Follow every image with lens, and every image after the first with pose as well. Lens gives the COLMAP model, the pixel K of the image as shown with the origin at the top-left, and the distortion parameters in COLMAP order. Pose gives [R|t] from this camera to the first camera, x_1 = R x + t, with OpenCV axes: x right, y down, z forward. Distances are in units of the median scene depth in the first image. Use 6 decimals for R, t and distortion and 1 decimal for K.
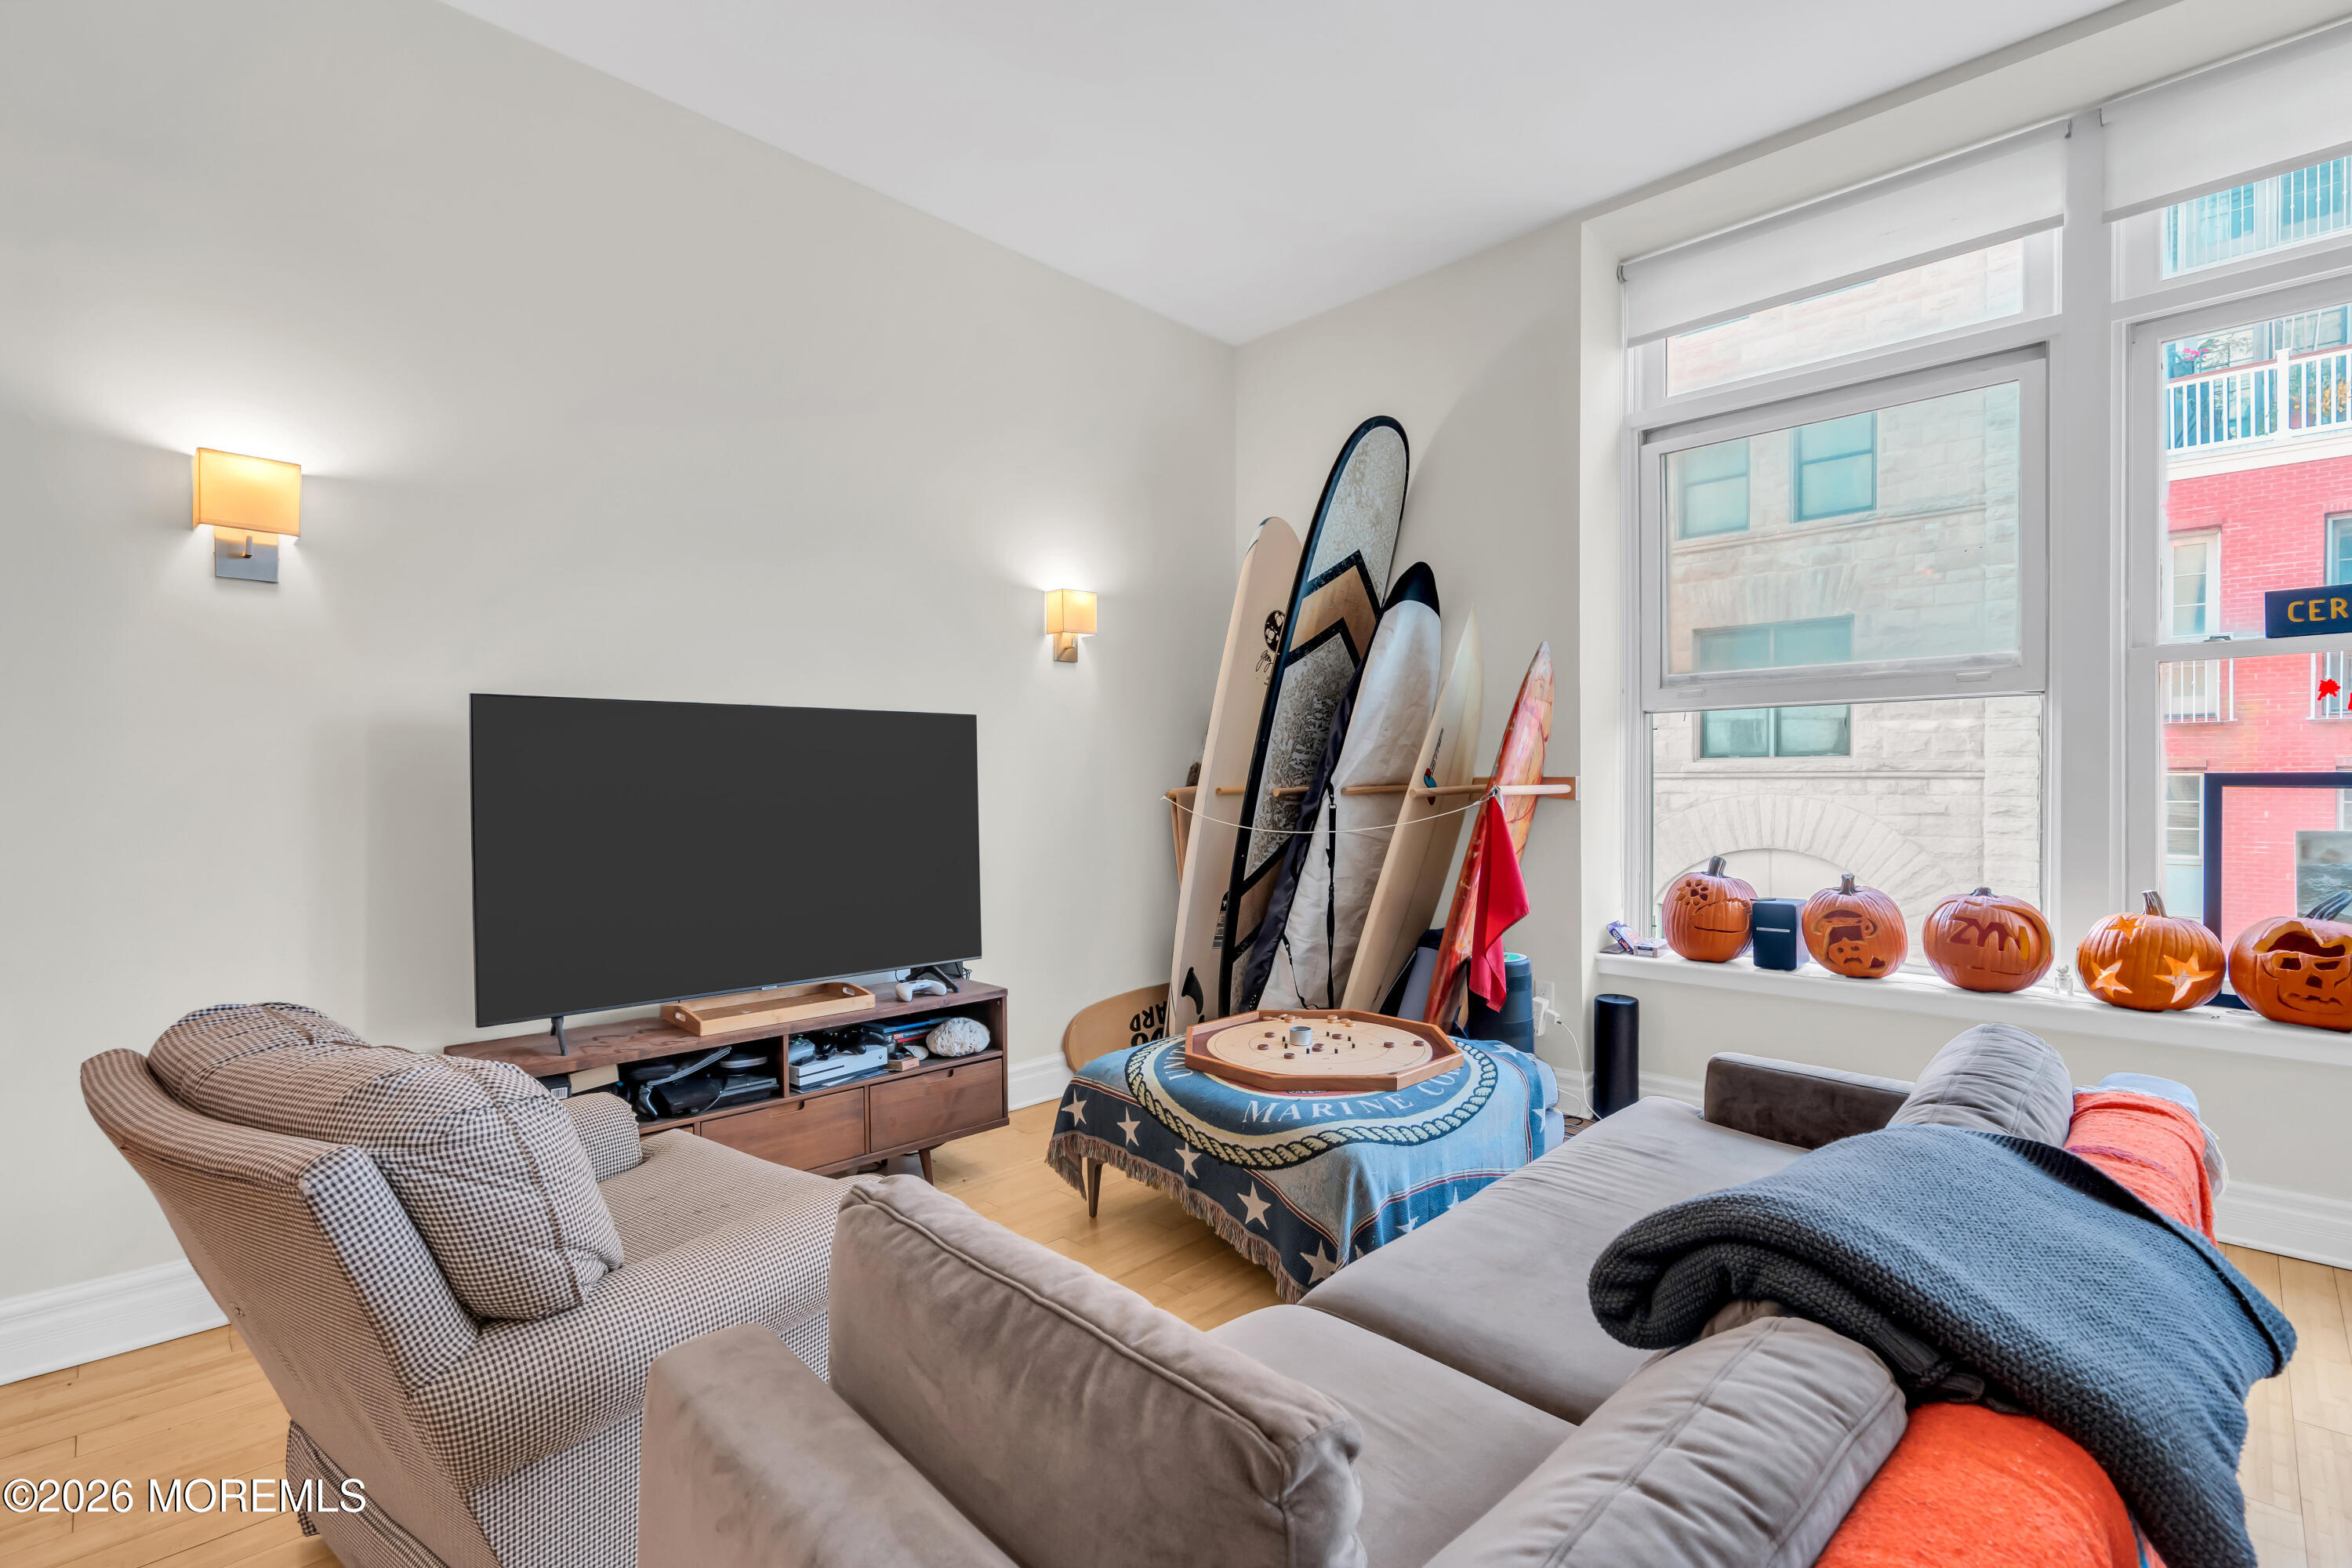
lens RADIAL K [[1065.1, 0, 1183.2], [0, 1065.1, 785.3], [0, 0, 1]] dist [-0.002568, 0.001376]
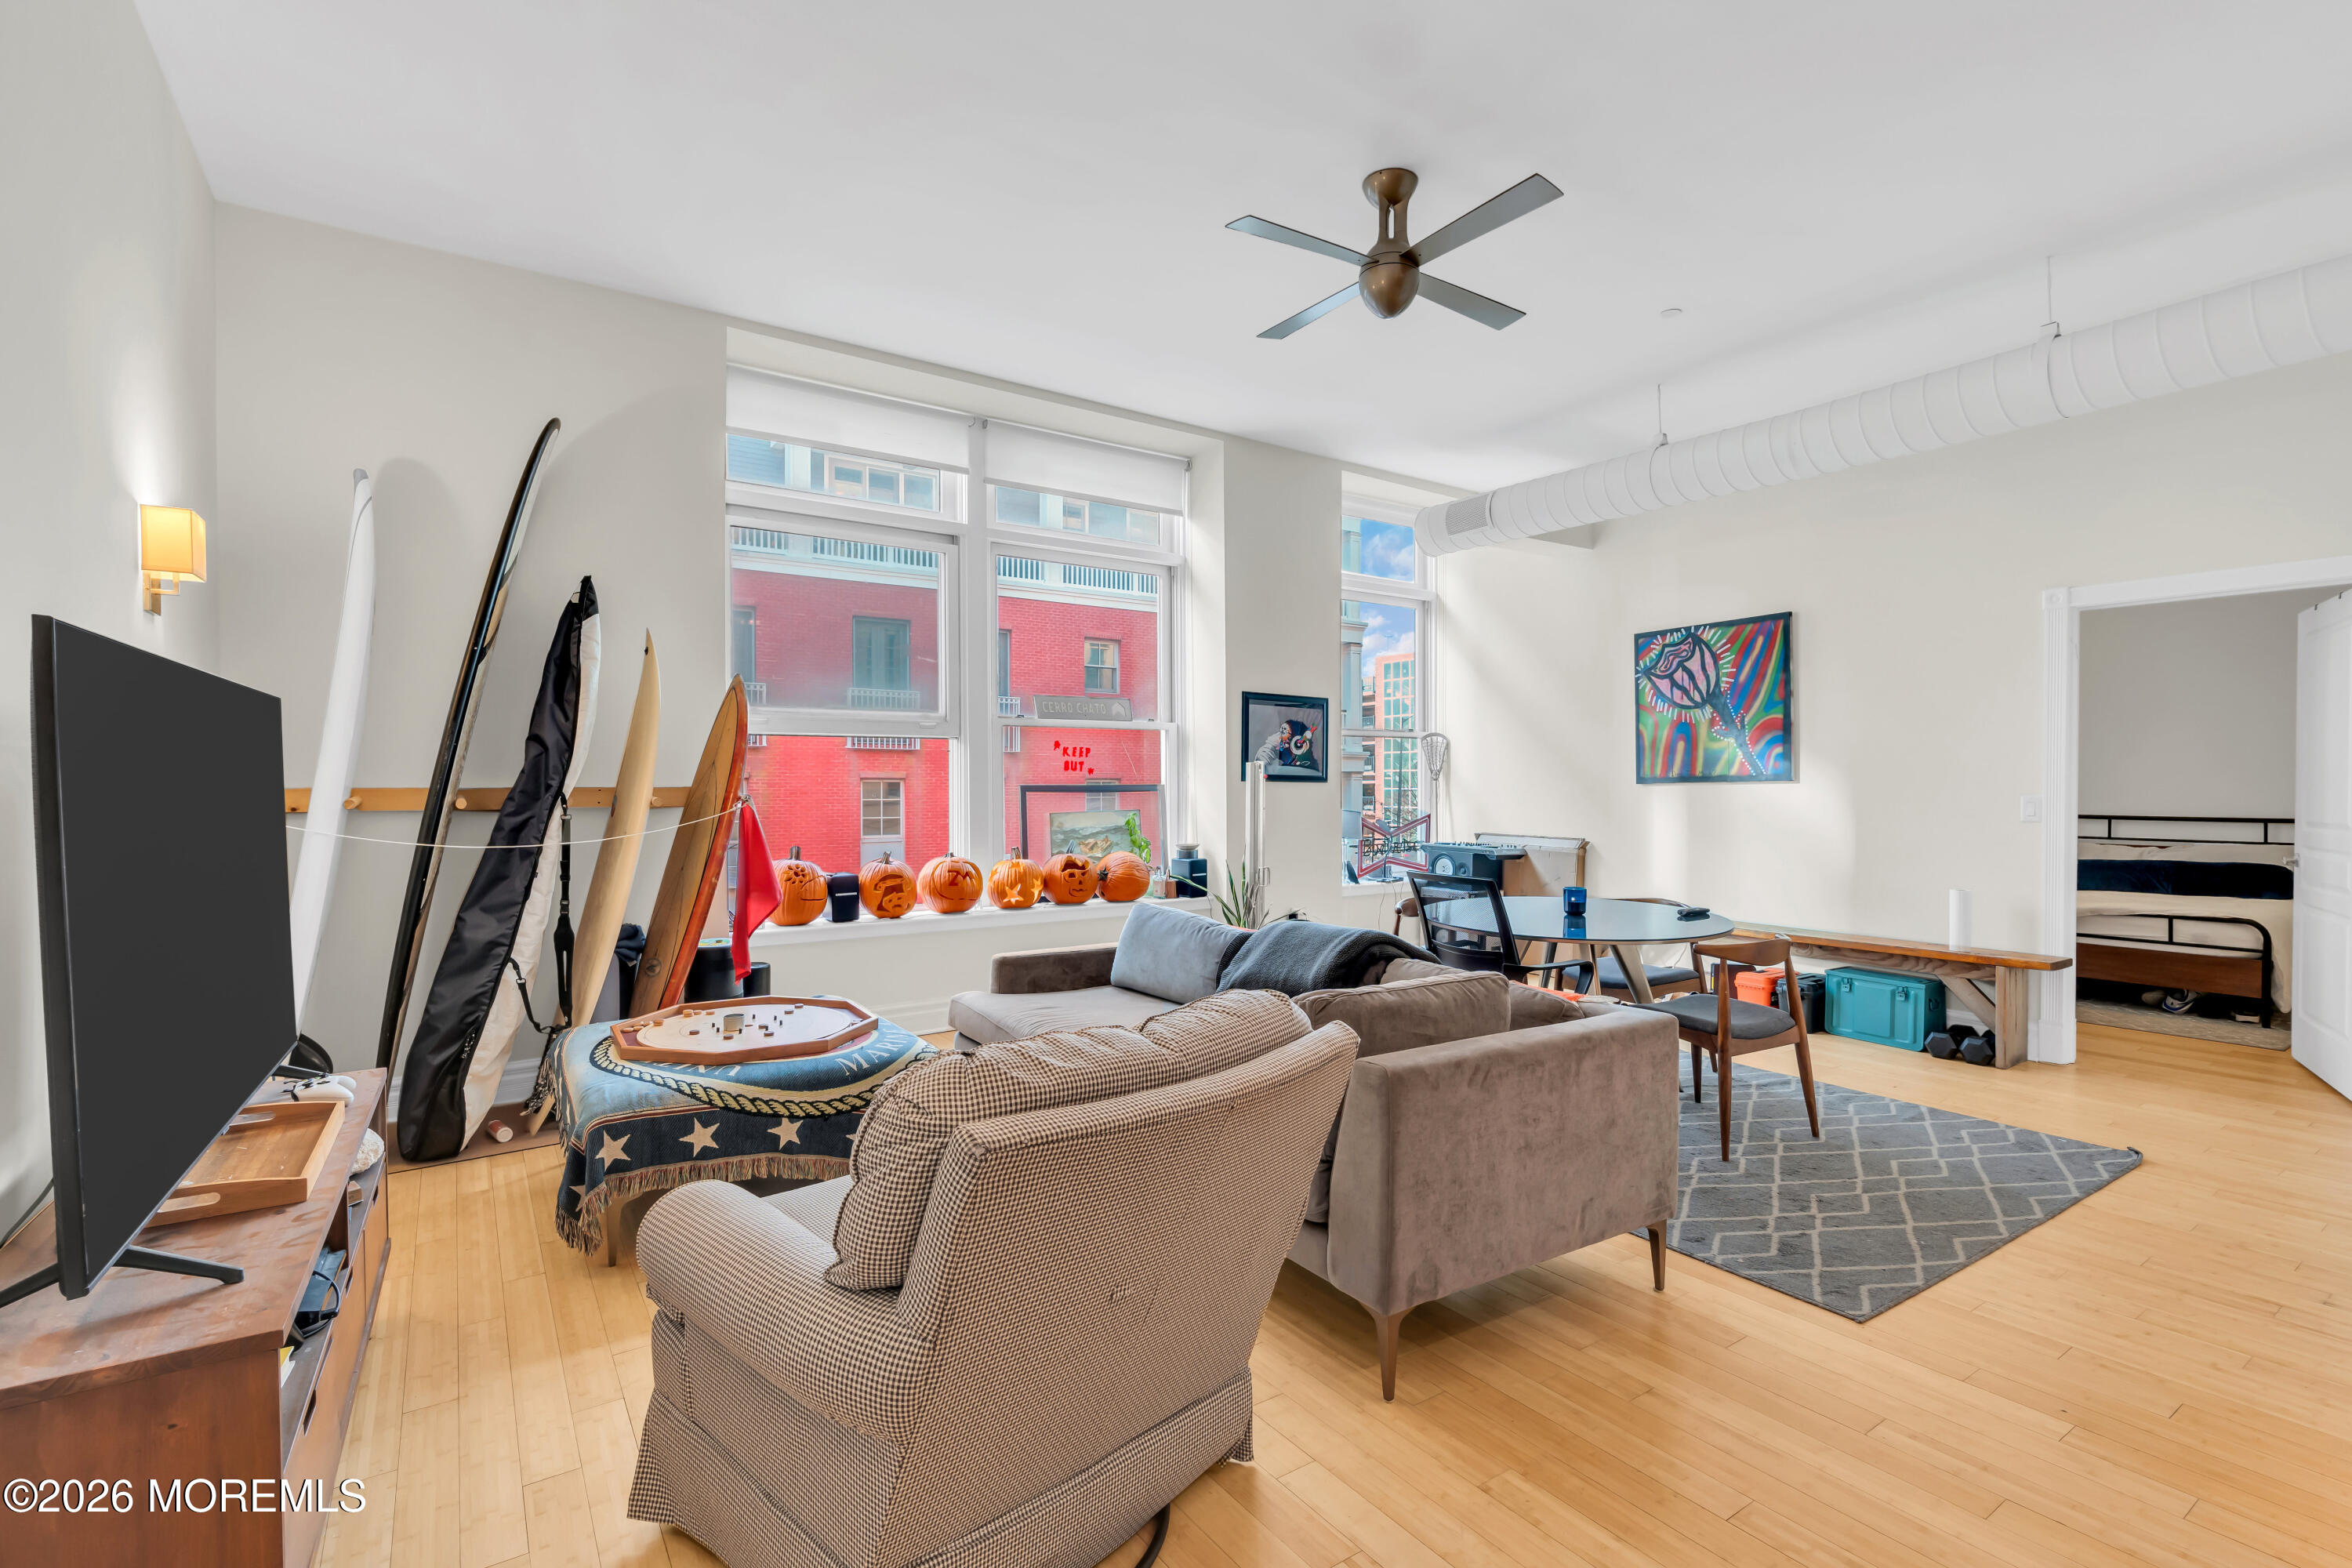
lens RADIAL K [[1065.1, 0, 1174.4], [0, 1065.1, 783.0], [0, 0, 1]] dist [-0.002568, 0.001376]
pose [[0.194747, 0.004210, 0.980844, -0.915176], [0.003787, 0.999980, -0.005044, -0.004883], [-0.980846, 0.004697, 0.194728, 0.350757]]
